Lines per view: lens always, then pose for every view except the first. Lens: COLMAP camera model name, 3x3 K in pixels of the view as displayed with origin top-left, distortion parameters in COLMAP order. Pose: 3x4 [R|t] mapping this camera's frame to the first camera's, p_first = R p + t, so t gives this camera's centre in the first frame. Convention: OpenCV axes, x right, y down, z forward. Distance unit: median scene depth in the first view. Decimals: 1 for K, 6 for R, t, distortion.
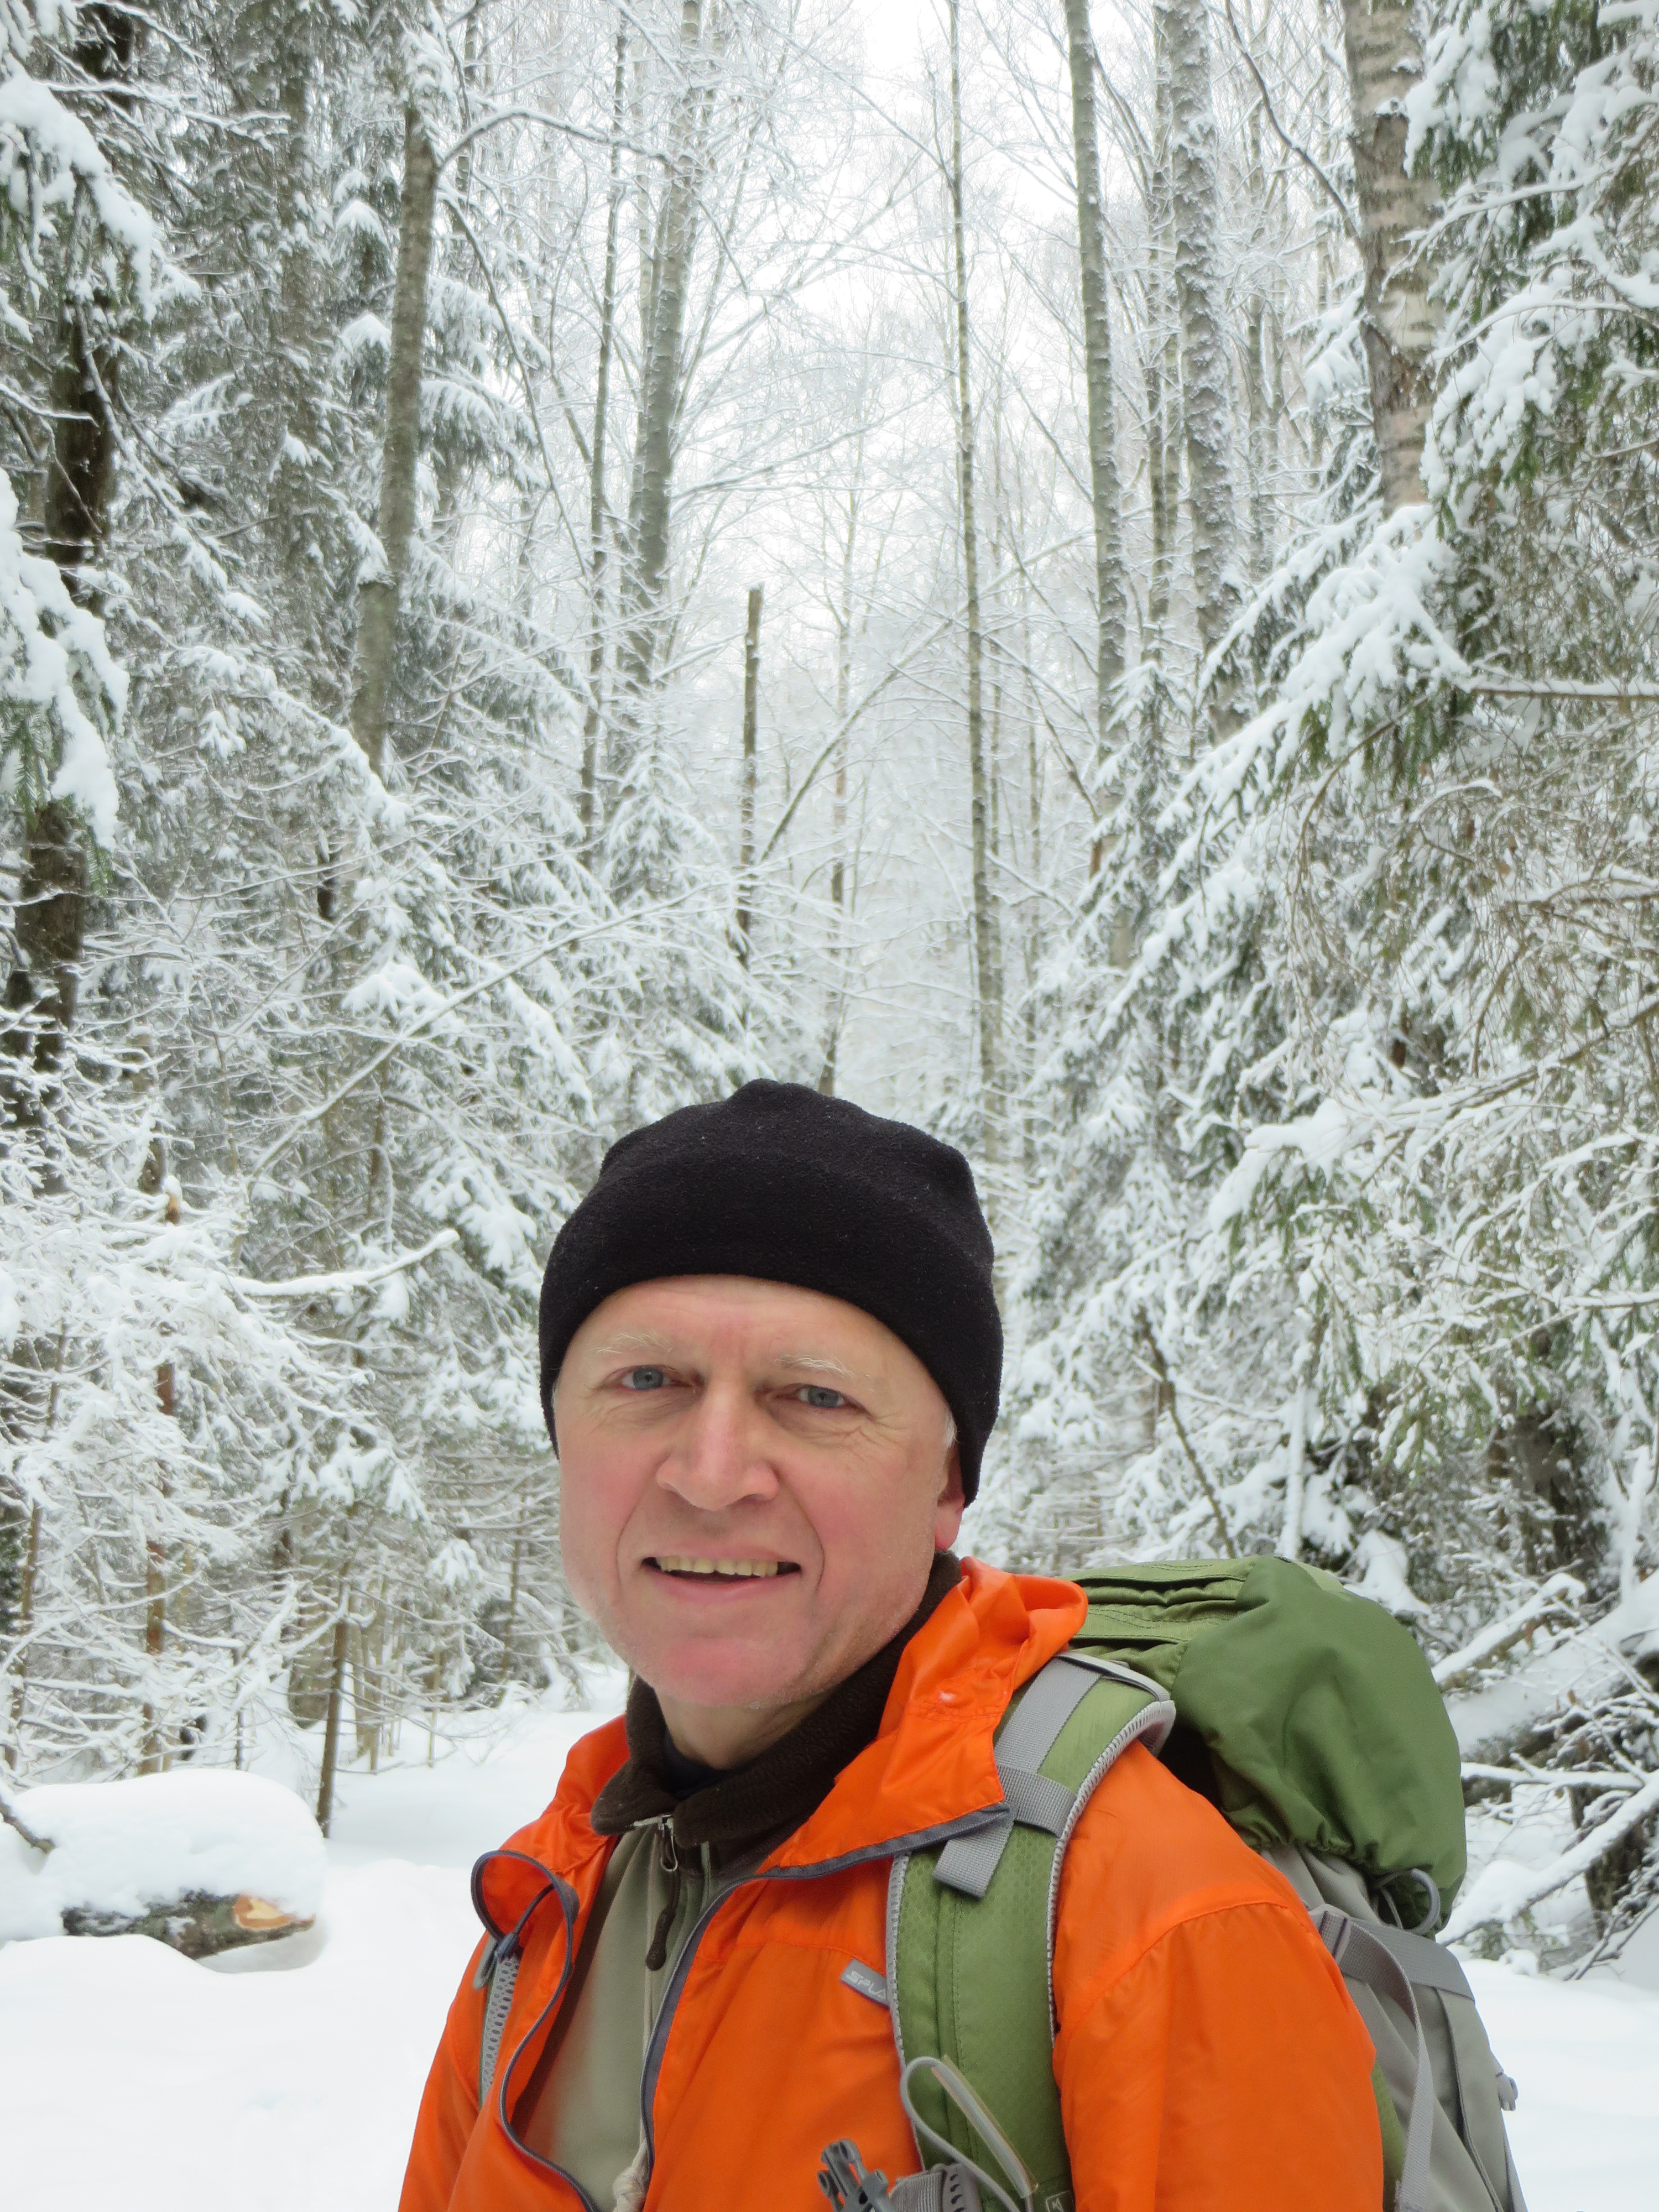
lens RADIAL K [[4216.0, 0, 833.6], [0, 4216.0, 1166.5], [0, 0, 1]] dist [-0.135220, 0.415922]
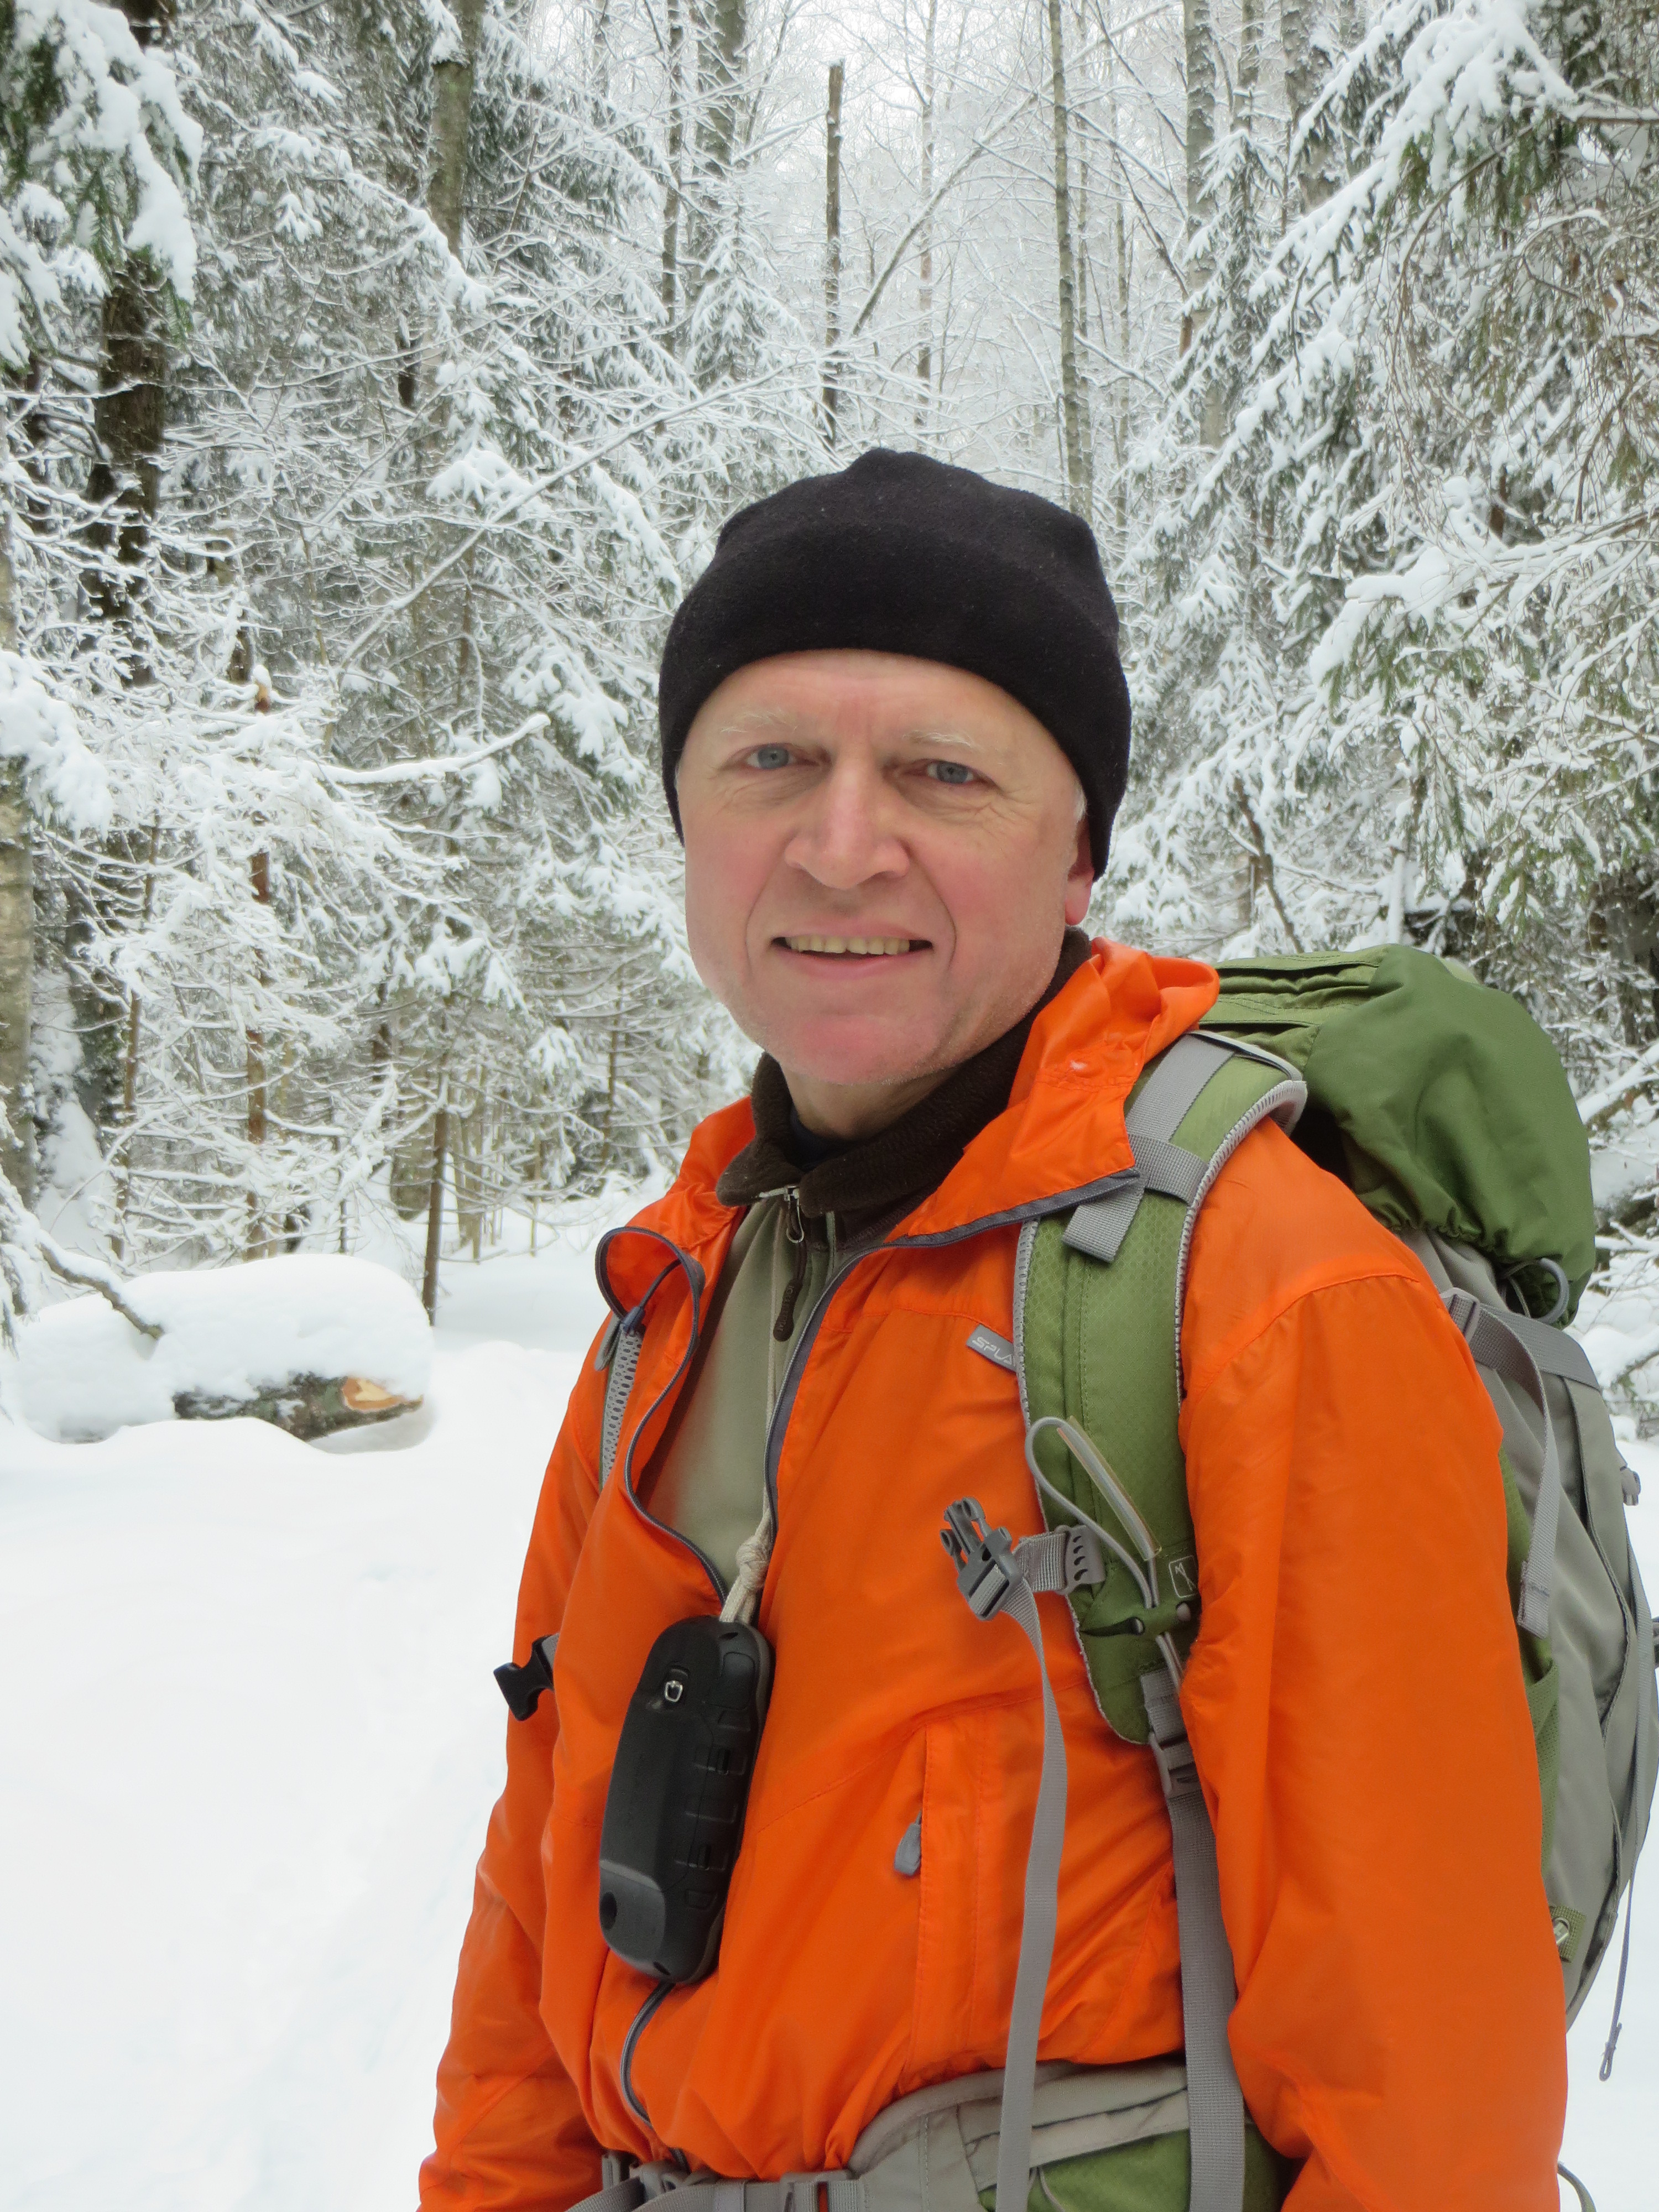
lens RADIAL K [[4216.0, 0, 833.6], [0, 4216.0, 1166.5], [0, 0, 1]] dist [-0.135220, 0.415922]
pose [[0.999646, -0.013490, -0.022925, -0.000579], [0.016118, 0.992809, 0.118619, 0.003517], [0.021160, -0.118947, 0.992675, 0.001732]]
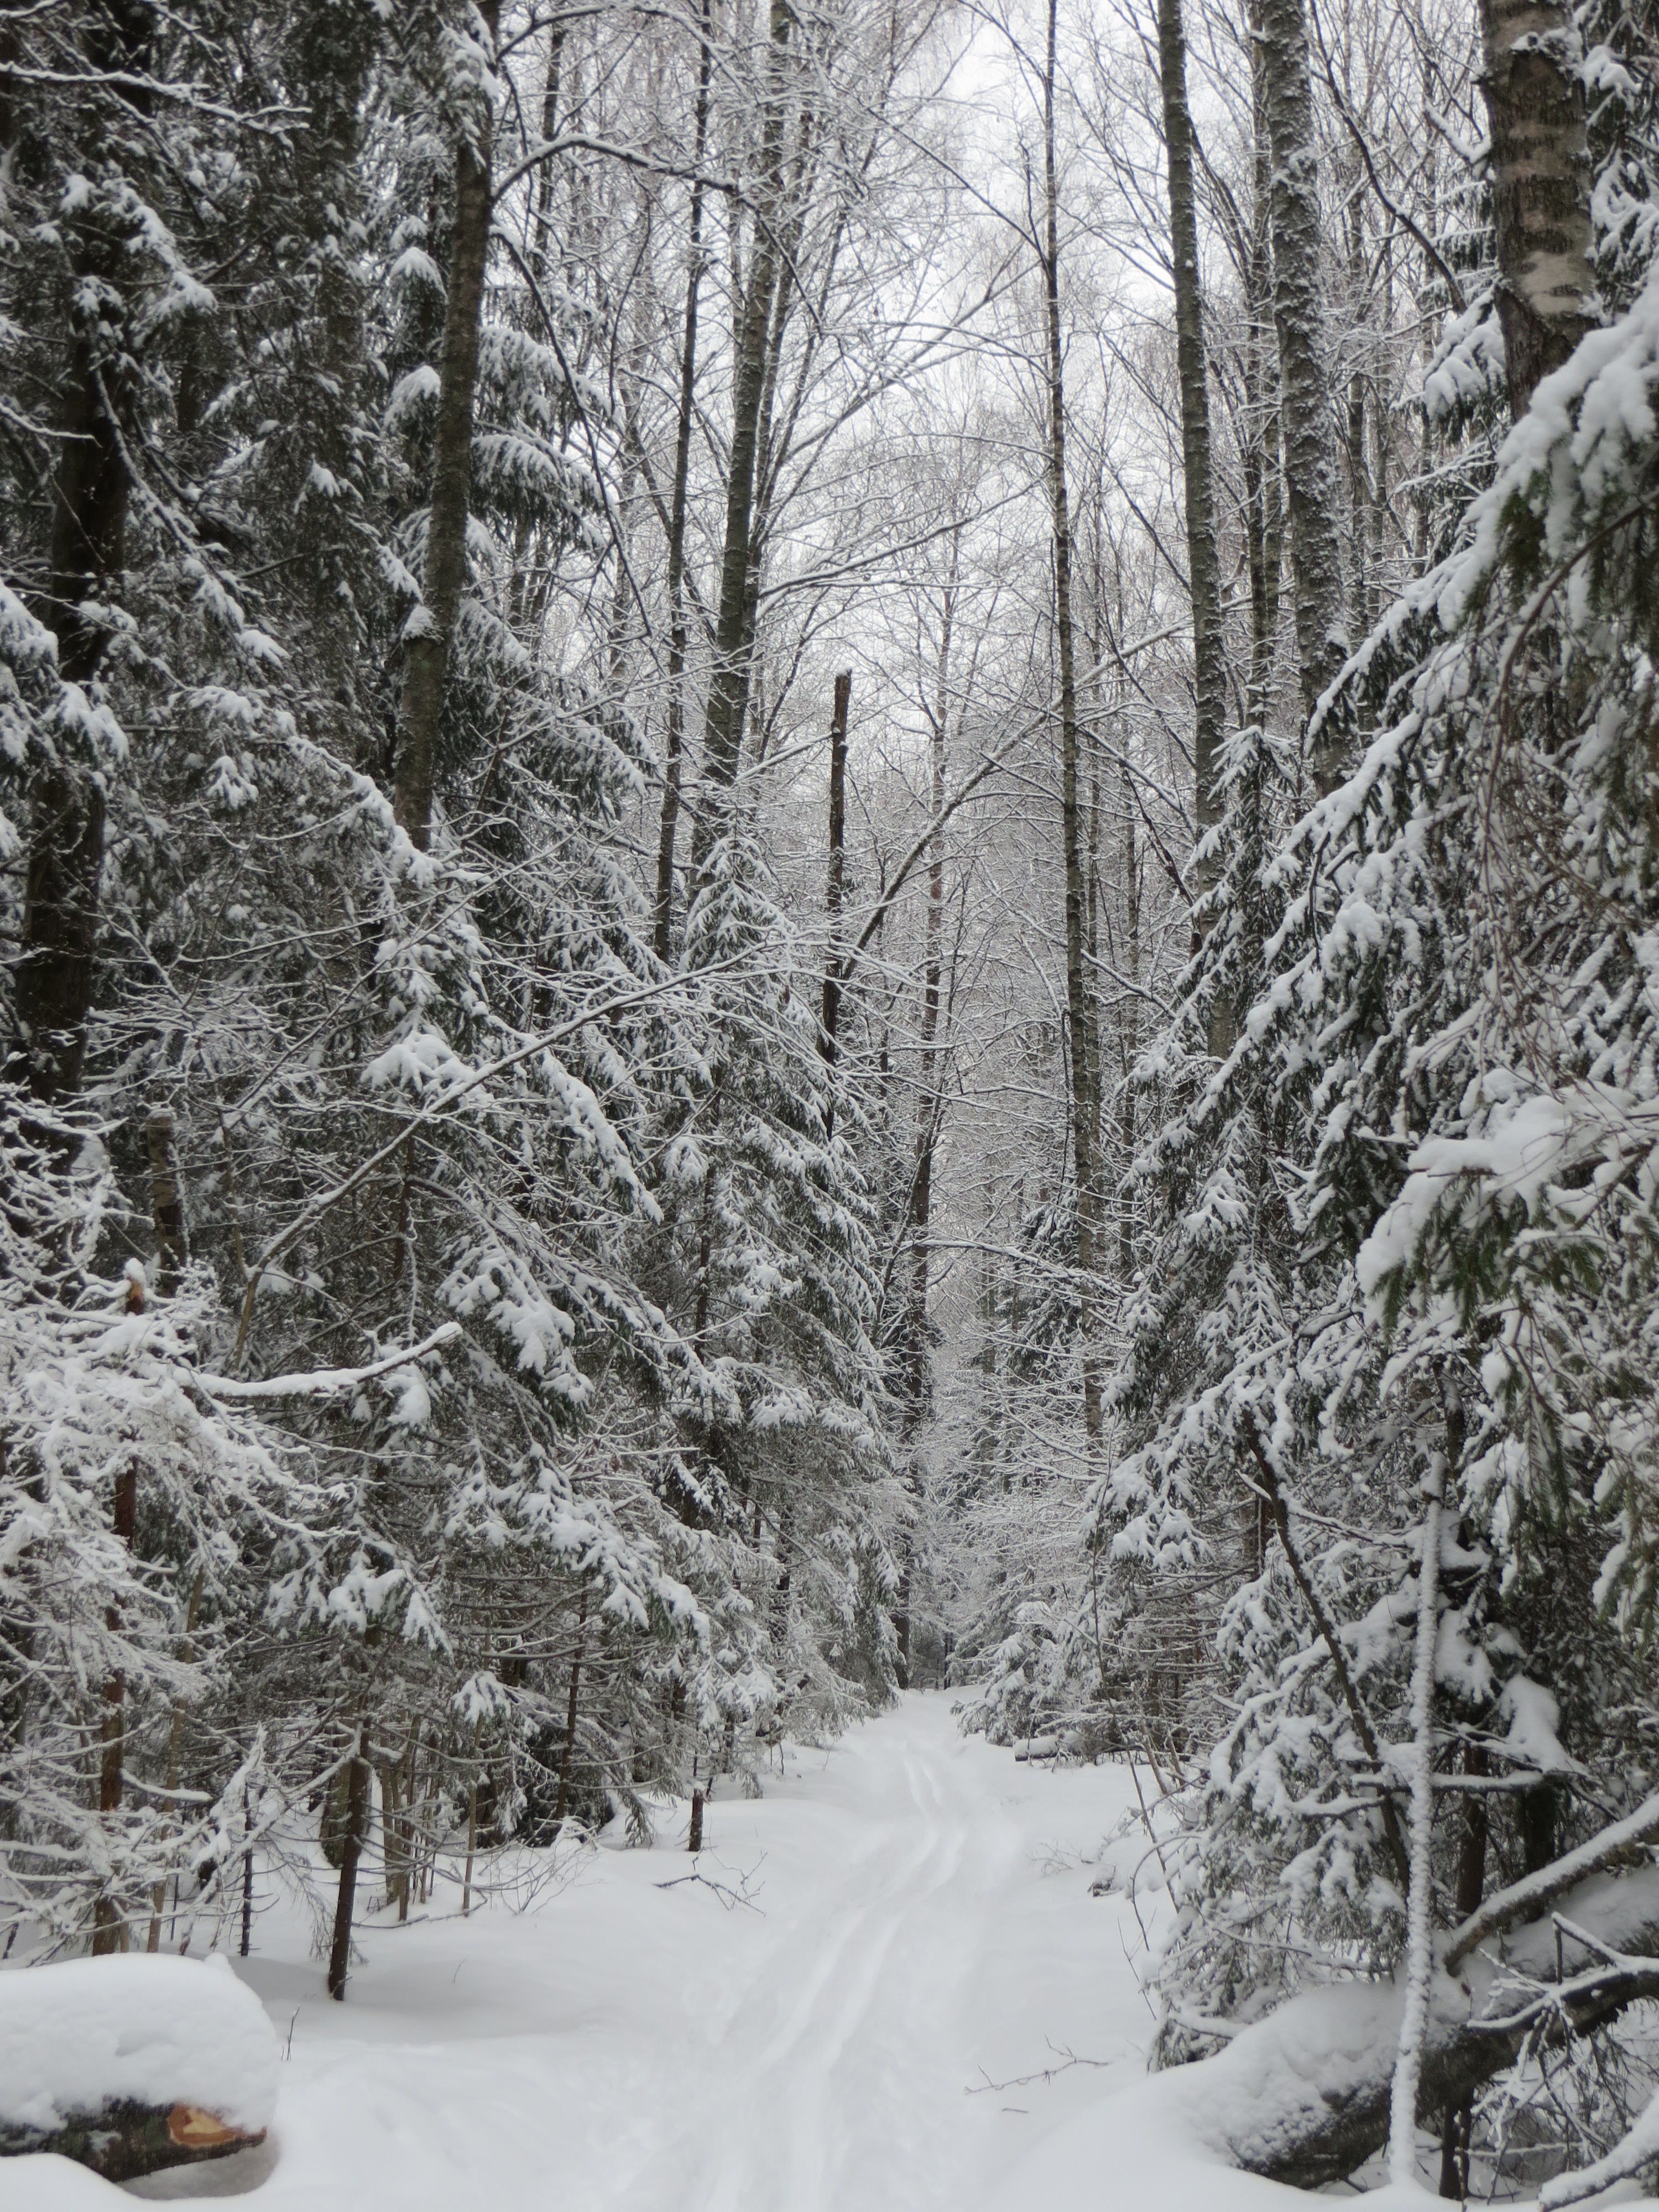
lens RADIAL K [[4067.2, 0, 821.9], [0, 4067.2, 1135.4], [0, 0, 1]] dist [-0.133300, 0.208506]
pose [[0.999562, 0.001752, -0.029526, 0.008143], [-0.002835, 0.999324, -0.036654, 0.005556], [0.029442, 0.036722, 0.998892, 0.128001]]
